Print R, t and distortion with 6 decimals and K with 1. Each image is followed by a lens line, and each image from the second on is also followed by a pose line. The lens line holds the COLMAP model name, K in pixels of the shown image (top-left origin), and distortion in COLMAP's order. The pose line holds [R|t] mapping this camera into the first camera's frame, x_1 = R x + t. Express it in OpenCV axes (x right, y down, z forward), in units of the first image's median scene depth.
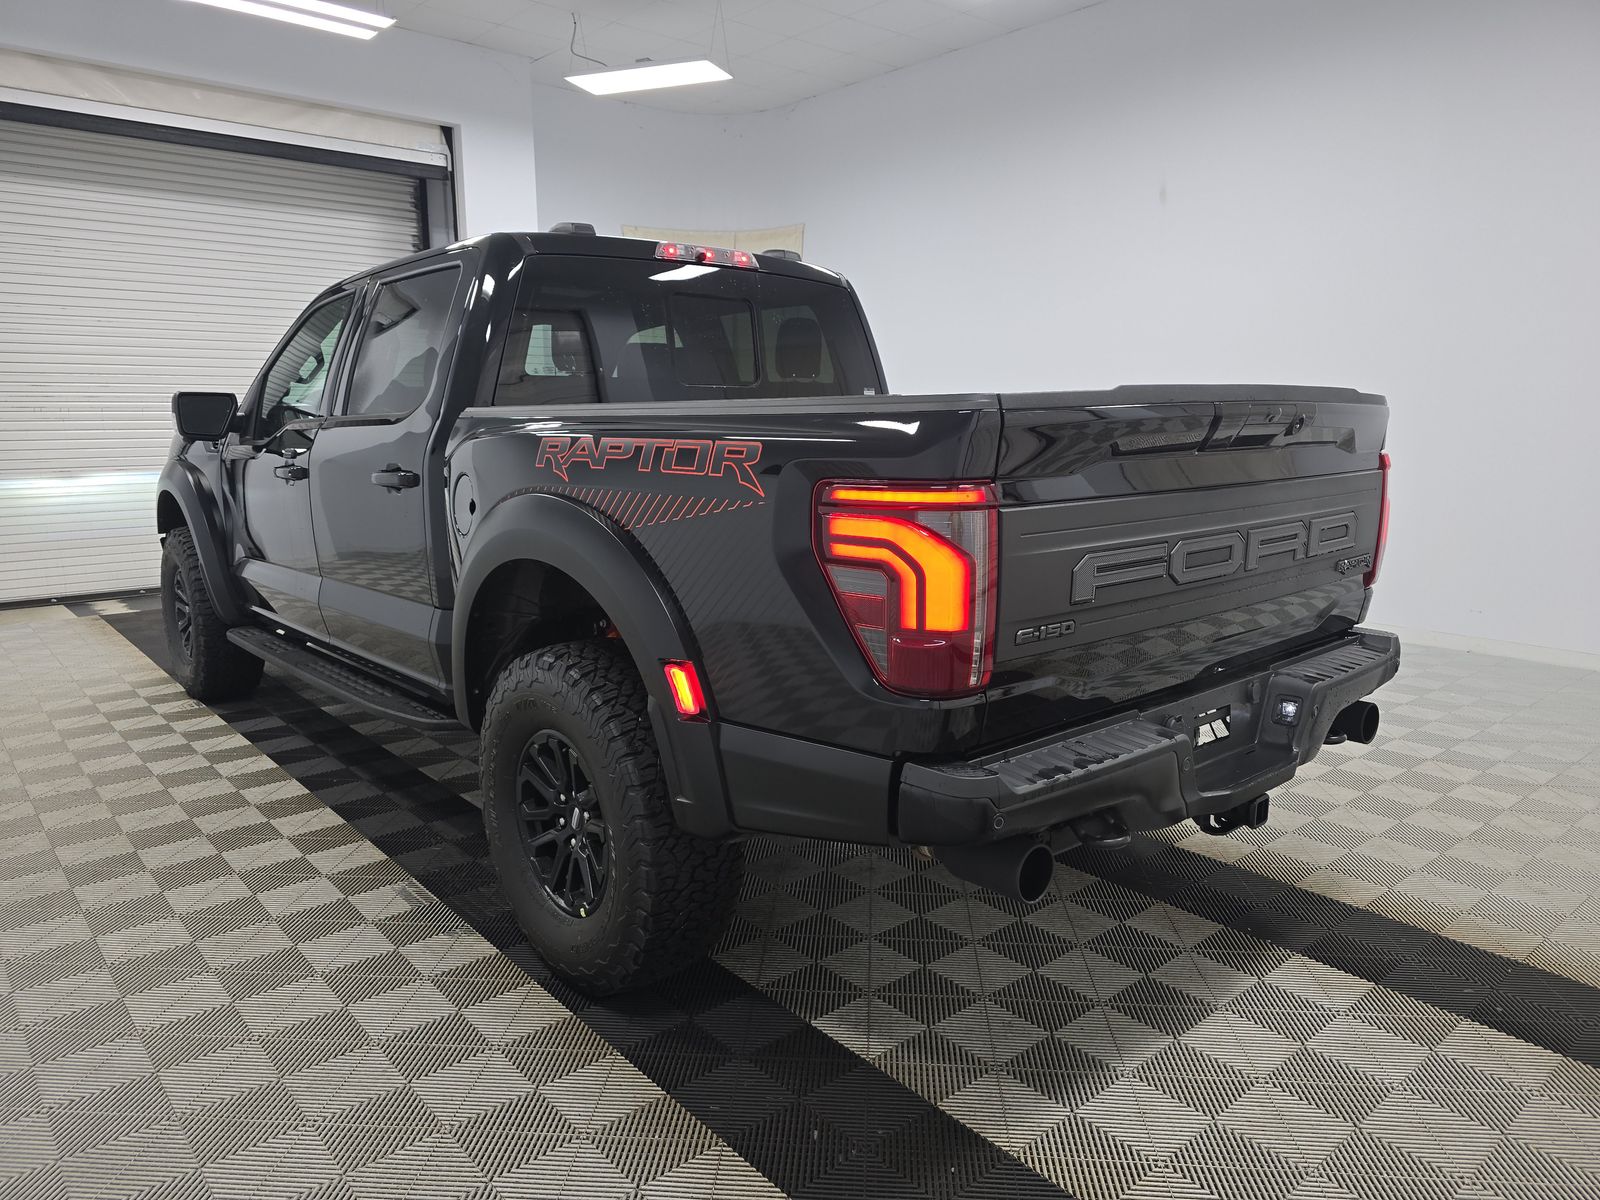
lens RADIAL K [[1074.1, 0, 800.0], [0, 1074.1, 600.0], [0, 0, 1]] dist [-0.007318, 0.000457]
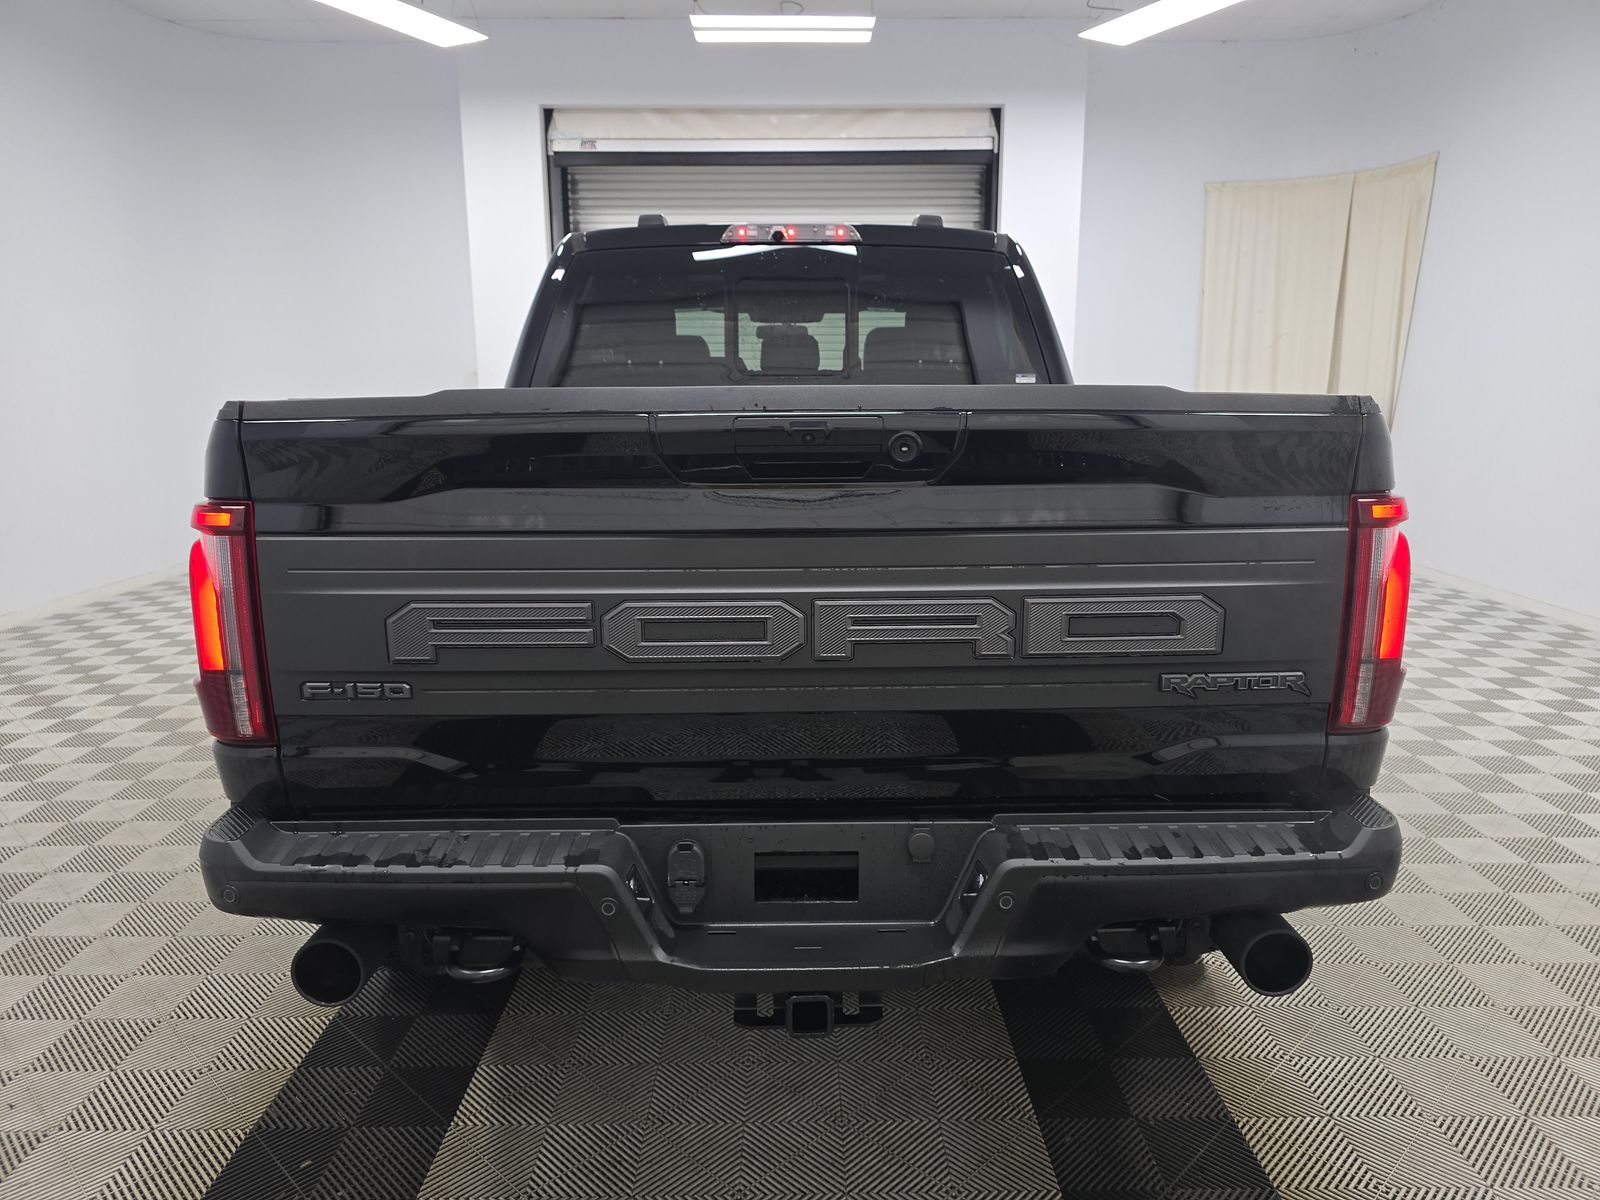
lens RADIAL K [[1071.2, 0, 800.0], [0, 1071.2, 600.0], [0, 0, 1]] dist [0.004654, 0.001933]
pose [[0.760498, 0.119253, -0.638296, 0.538858], [-0.106541, 0.992586, 0.058506, -0.066186], [0.640540, 0.023511, 0.767565, 0.315102]]
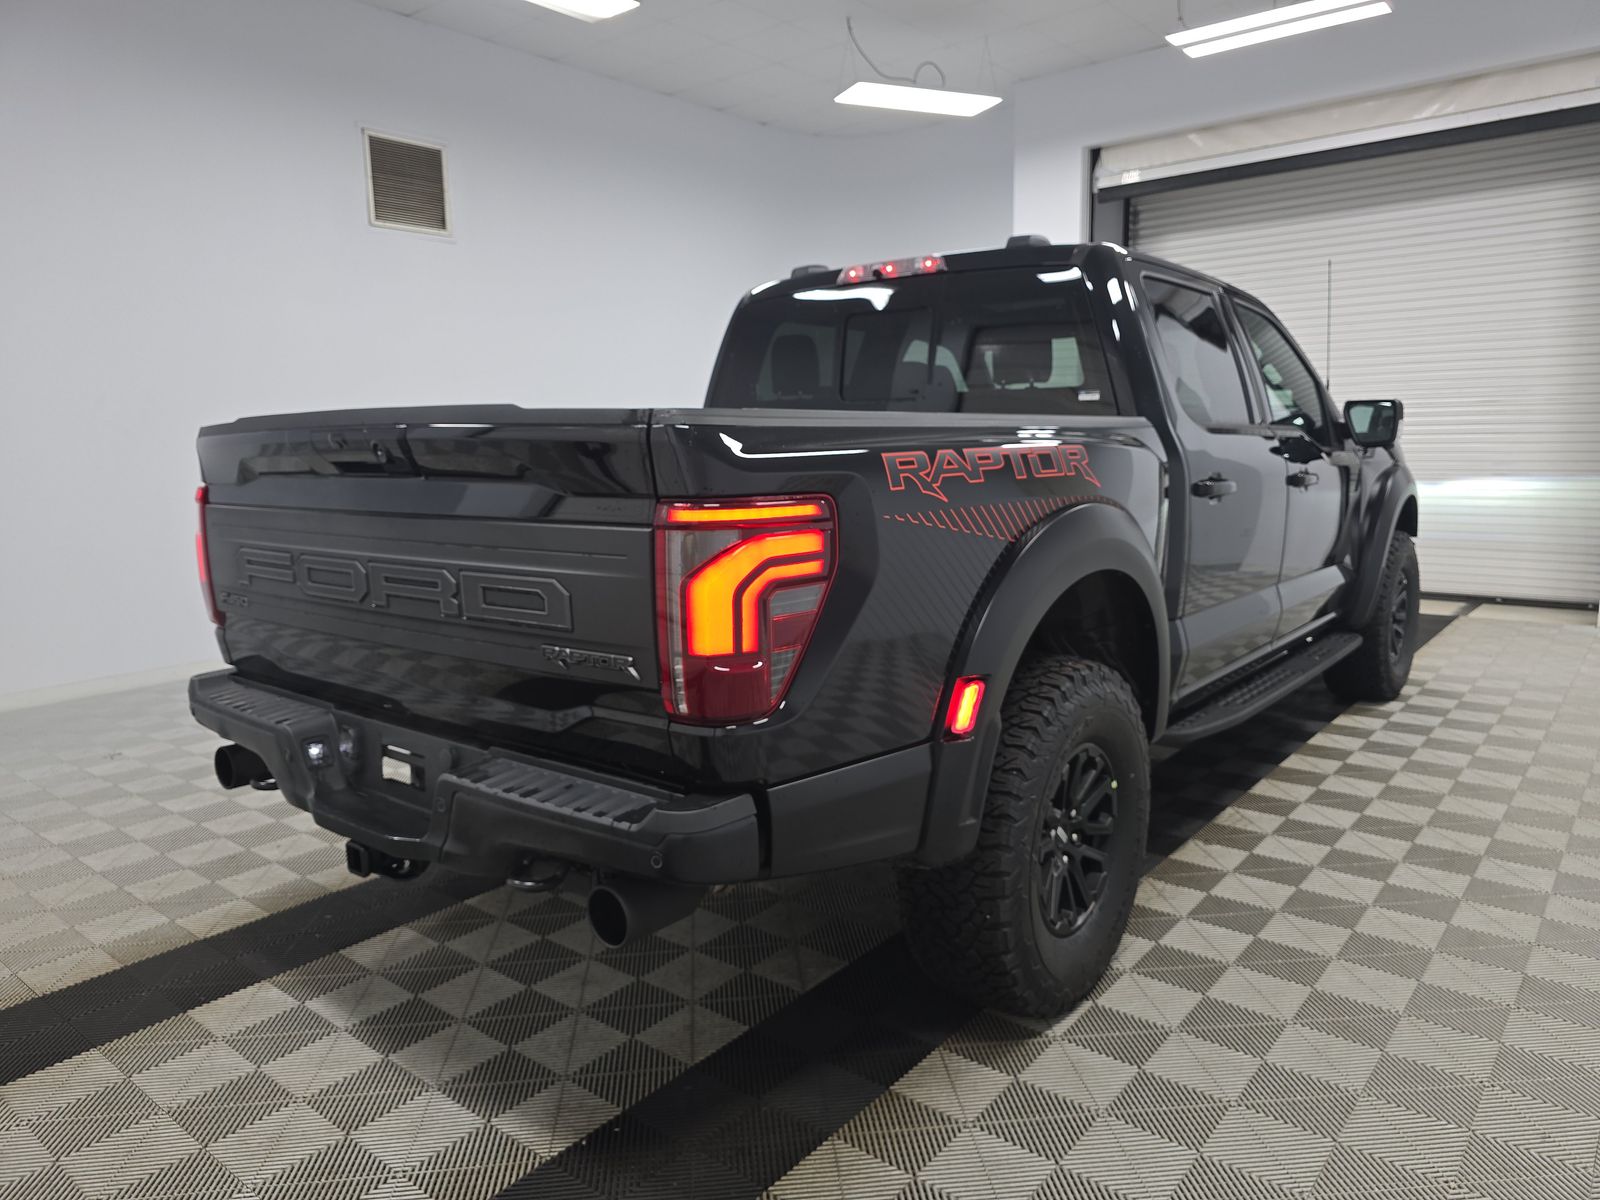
lens RADIAL K [[1094.7, 0, 800.0], [0, 1094.7, 600.0], [0, 0, 1]] dist [-0.015898, -0.003391]
pose [[0.167861, 0.138119, -0.976087, 0.917973], [-0.143748, 0.982983, 0.114374, -0.126978], [0.975274, 0.121112, 0.184859, 0.774092]]
